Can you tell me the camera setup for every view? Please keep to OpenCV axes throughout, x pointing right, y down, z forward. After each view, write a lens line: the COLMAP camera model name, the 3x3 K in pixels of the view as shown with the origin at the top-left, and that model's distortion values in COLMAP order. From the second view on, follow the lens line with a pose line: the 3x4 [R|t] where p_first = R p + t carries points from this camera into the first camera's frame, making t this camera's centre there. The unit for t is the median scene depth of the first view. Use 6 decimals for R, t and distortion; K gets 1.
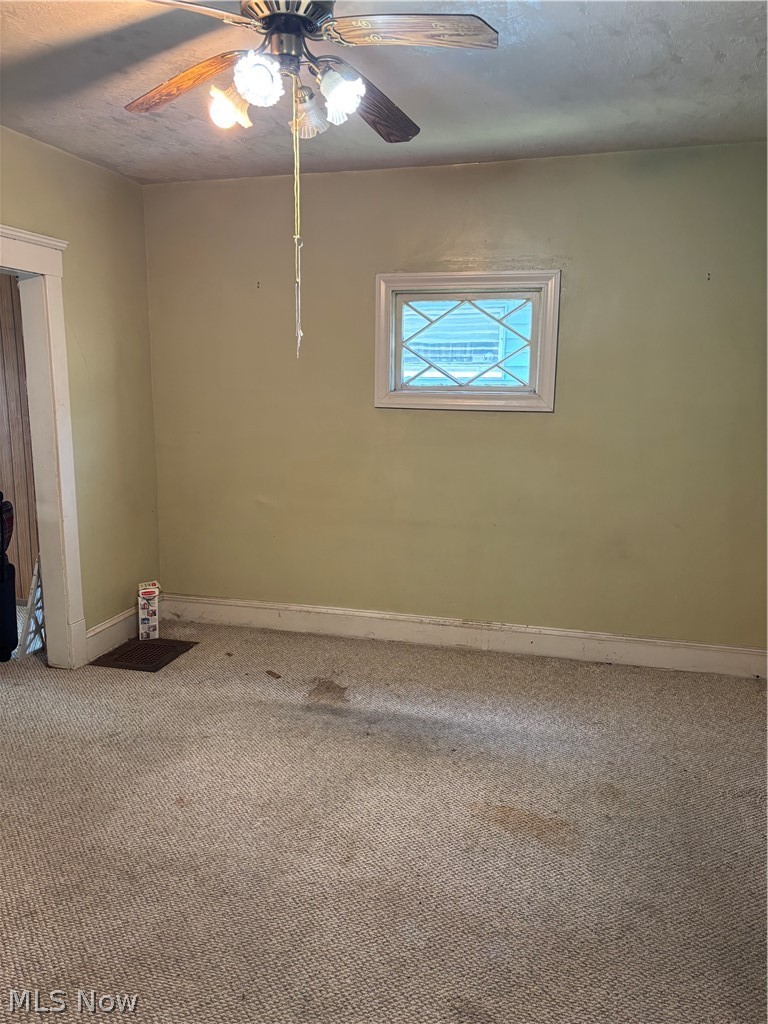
lens RADIAL K [[773.3, 0, 384.9], [0, 773.3, 523.3], [0, 0, 1]] dist [0.062680, -0.064306]
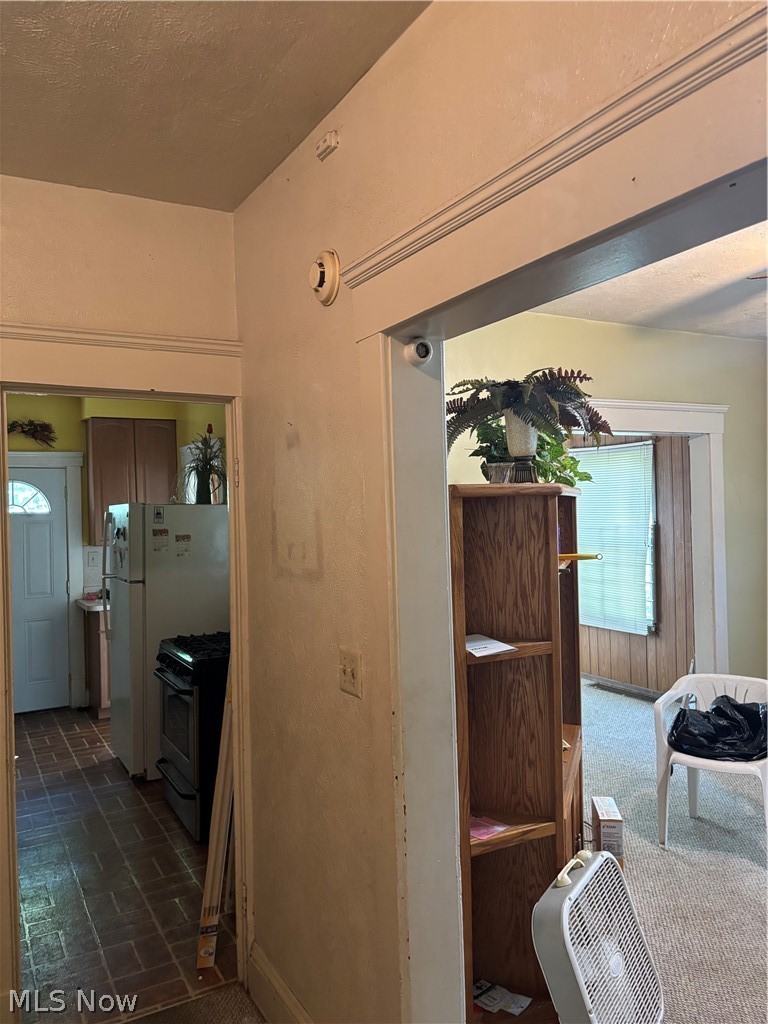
lens RADIAL K [[773.3, 0, 384.9], [0, 773.3, 523.3], [0, 0, 1]] dist [0.062680, -0.064306]
pose [[0.702671, -0.020058, -0.711232, 0.102362], [-0.087079, 0.989664, -0.113941, 0.019027], [0.706167, 0.141997, 0.693661, -0.251368]]
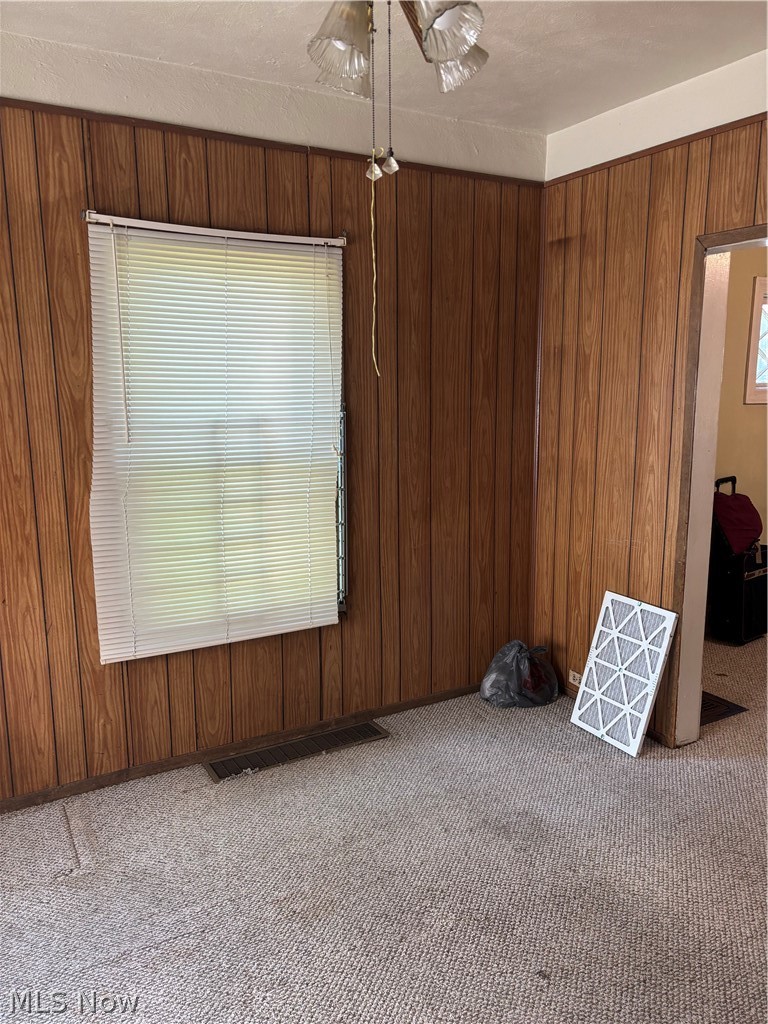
lens RADIAL K [[773.3, 0, 384.9], [0, 773.3, 523.3], [0, 0, 1]] dist [0.062680, -0.064306]
pose [[0.701575, -0.147391, 0.697186, -1.380029], [0.136236, 0.988072, 0.071792, -0.166480], [-0.699451, 0.044614, 0.713287, 0.748587]]
